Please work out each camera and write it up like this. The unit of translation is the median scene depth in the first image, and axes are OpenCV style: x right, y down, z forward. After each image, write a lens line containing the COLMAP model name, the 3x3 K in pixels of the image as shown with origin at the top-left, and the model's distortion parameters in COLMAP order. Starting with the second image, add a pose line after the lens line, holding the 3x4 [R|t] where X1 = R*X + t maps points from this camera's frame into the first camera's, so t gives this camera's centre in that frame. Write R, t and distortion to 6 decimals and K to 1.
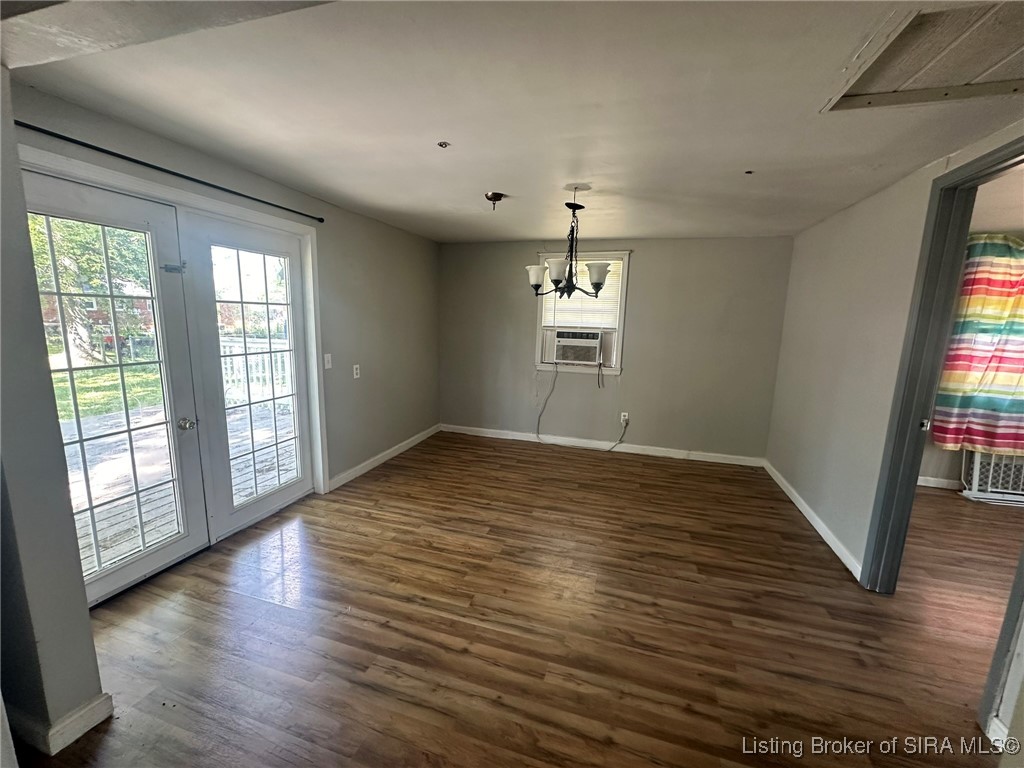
lens RADIAL K [[406.2, 0, 512.0], [0, 406.2, 384.0], [0, 0, 1]] dist [-0.000286, -0.000045]
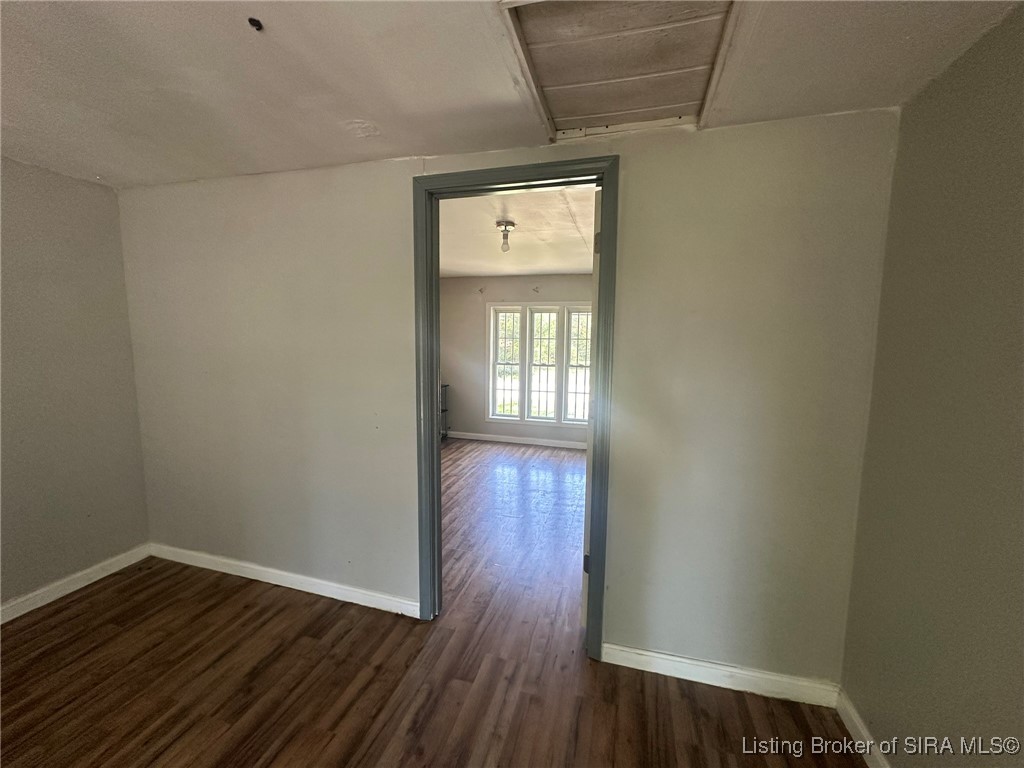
lens RADIAL K [[407.5, 0, 513.0], [0, 407.5, 381.7], [0, 0, 1]] dist [-0.002165, -0.000269]
pose [[-0.017889, -0.137156, 0.990388, 0.022875], [0.146013, 0.979569, 0.138295, -0.078136], [-0.989121, 0.147083, 0.002502, 0.475801]]
